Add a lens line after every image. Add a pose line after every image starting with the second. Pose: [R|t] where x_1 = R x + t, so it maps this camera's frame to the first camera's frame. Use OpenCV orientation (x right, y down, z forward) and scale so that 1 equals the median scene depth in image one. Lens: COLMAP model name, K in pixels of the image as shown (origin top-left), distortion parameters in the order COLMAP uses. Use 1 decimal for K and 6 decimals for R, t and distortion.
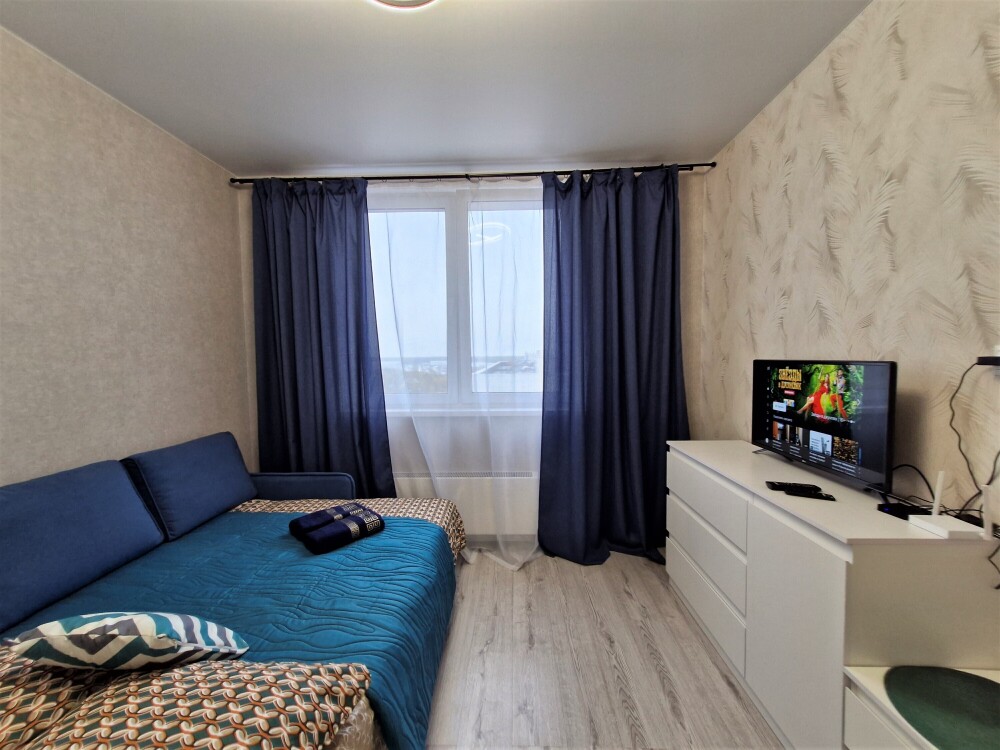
lens RADIAL K [[396.9, 0, 499.5], [0, 396.9, 373.4], [0, 0, 1]] dist [0.007009, -0.001705]
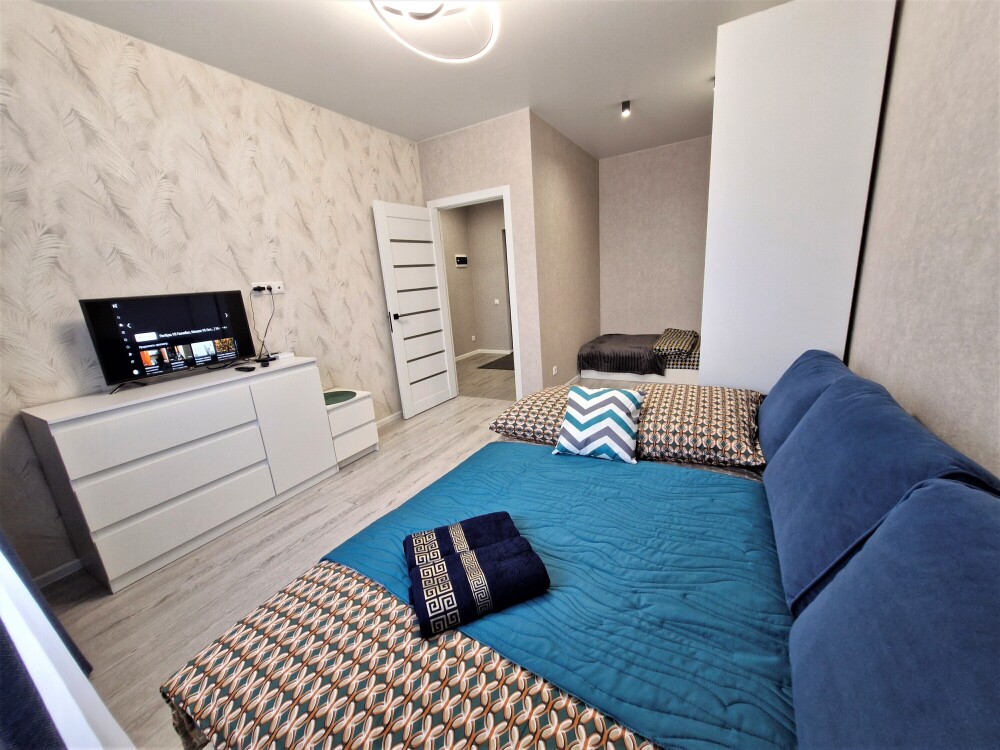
lens RADIAL K [[396.9, 0, 500.6], [0, 396.9, 376.7], [0, 0, 1]] dist [0.007009, -0.001705]
pose [[-0.881477, -0.037274, 0.470754, -0.802190], [0.105443, 0.956175, 0.273149, -0.016114], [-0.460304, 0.290412, -0.838916, 1.593294]]
